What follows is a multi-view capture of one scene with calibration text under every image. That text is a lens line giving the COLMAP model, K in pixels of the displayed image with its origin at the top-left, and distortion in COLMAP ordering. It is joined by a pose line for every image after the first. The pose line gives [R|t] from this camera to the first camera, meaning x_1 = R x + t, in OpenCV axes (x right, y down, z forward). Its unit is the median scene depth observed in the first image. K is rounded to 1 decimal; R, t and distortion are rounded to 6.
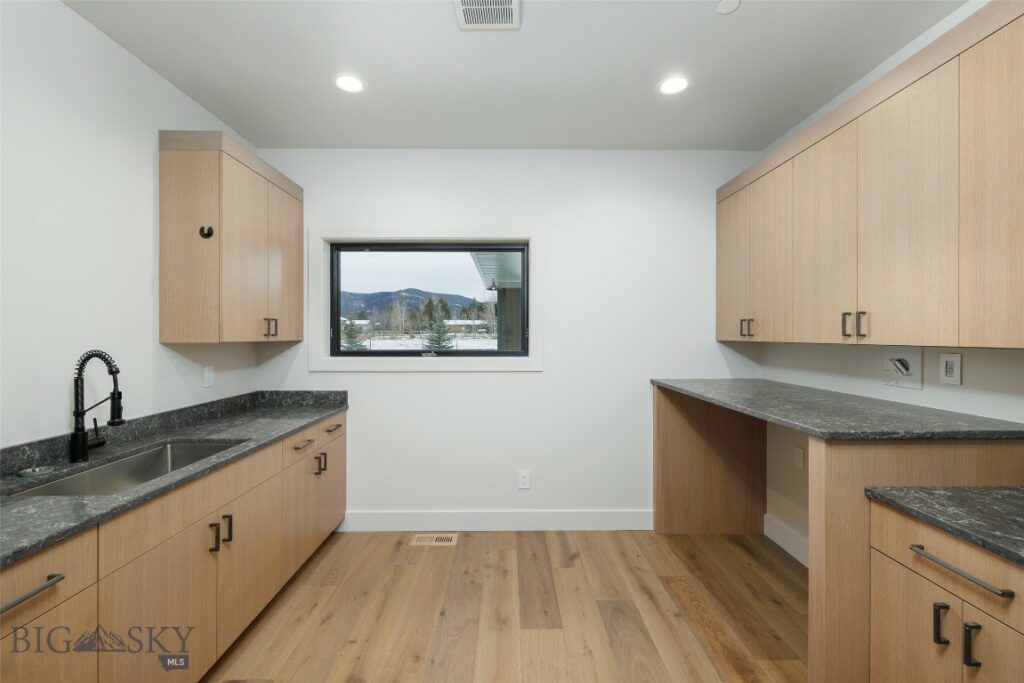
lens RADIAL K [[435.2, 0, 511.8], [0, 435.2, 334.5], [0, 0, 1]] dist [-0.000021, -0.000136]
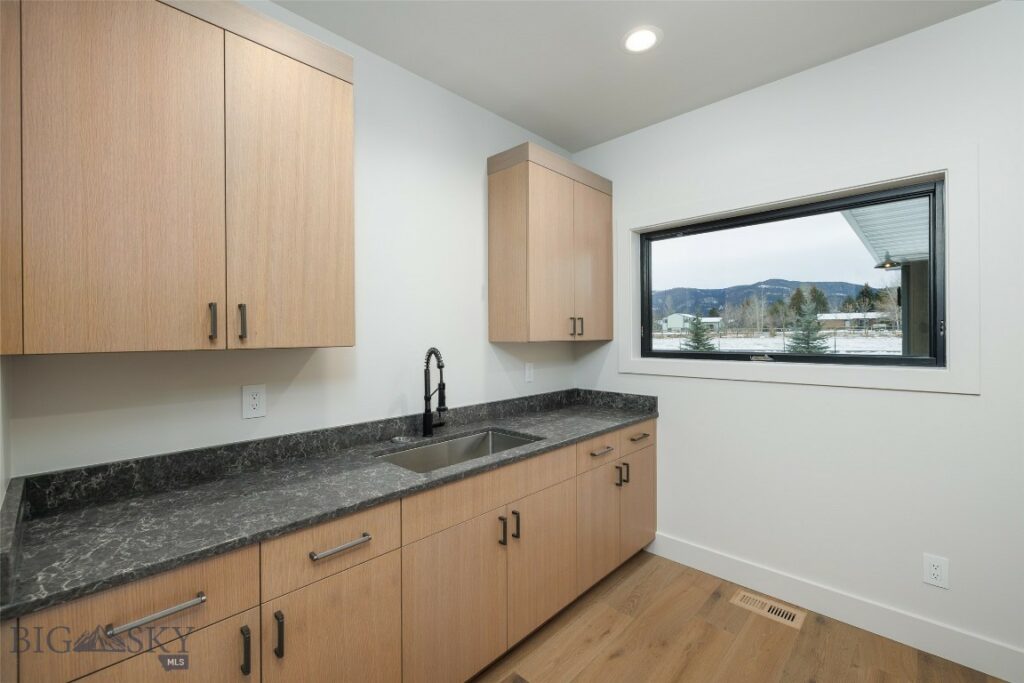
lens RADIAL K [[435.2, 0, 511.8], [0, 435.2, 334.5], [0, 0, 1]] dist [-0.000021, -0.000136]
pose [[0.713617, -0.004873, -0.700519, 0.038336], [0.007465, 0.999972, 0.000648, -0.000162], [0.700496, -0.005692, 0.713634, 0.184657]]
